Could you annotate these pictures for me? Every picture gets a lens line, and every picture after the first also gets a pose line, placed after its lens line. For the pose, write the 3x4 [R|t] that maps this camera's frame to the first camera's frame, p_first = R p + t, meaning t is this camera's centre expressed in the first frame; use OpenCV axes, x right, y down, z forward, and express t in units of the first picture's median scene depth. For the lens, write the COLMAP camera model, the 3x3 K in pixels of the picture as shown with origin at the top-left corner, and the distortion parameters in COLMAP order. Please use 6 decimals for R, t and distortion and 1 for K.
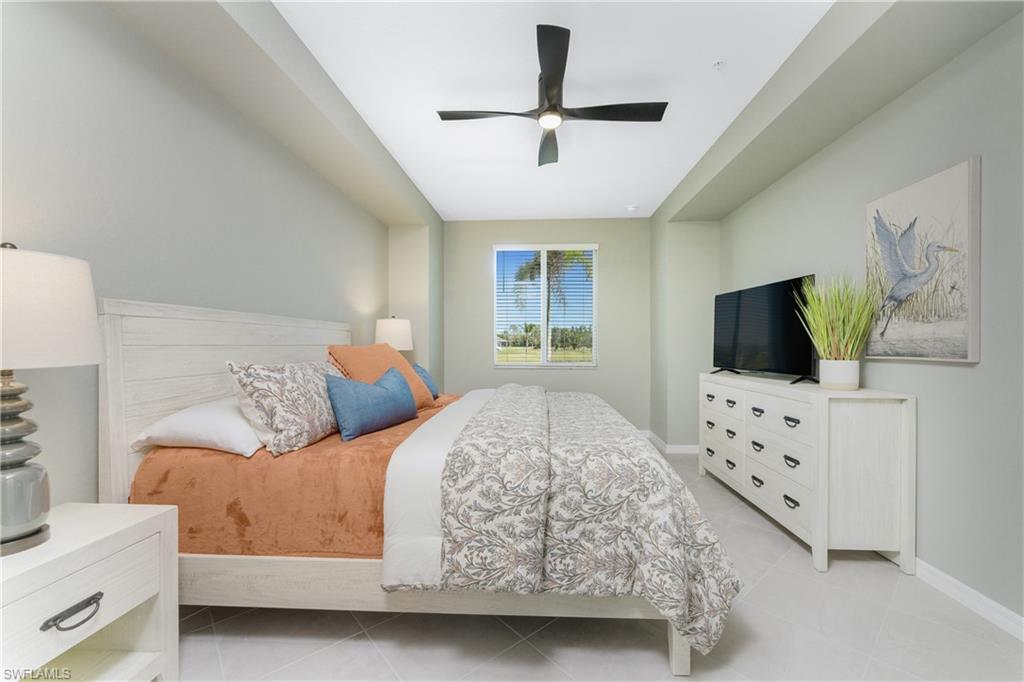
lens RADIAL K [[417.7, 0, 506.6], [0, 417.7, 342.1], [0, 0, 1]] dist [-0.000755, -0.000537]
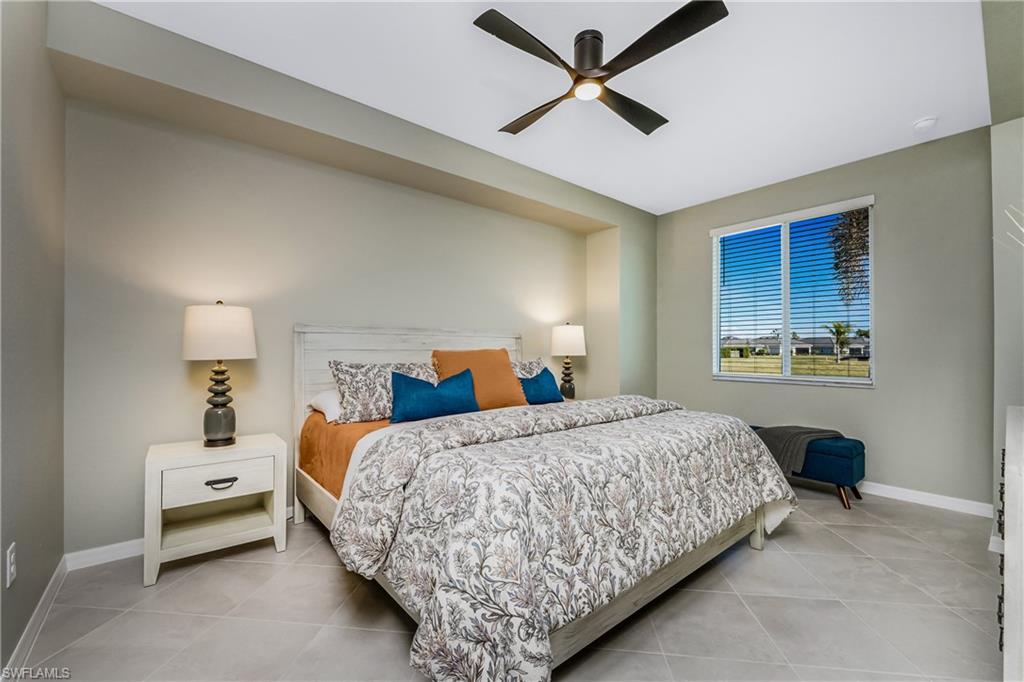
lens RADIAL K [[417.7, 0, 506.9], [0, 417.7, 346.0], [0, 0, 1]] dist [-0.000755, -0.000537]
pose [[0.677864, -0.007016, -0.735154, 1.039290], [0.001491, 0.999966, -0.008168, 0.009512], [0.735186, 0.004440, 0.677851, 0.489299]]
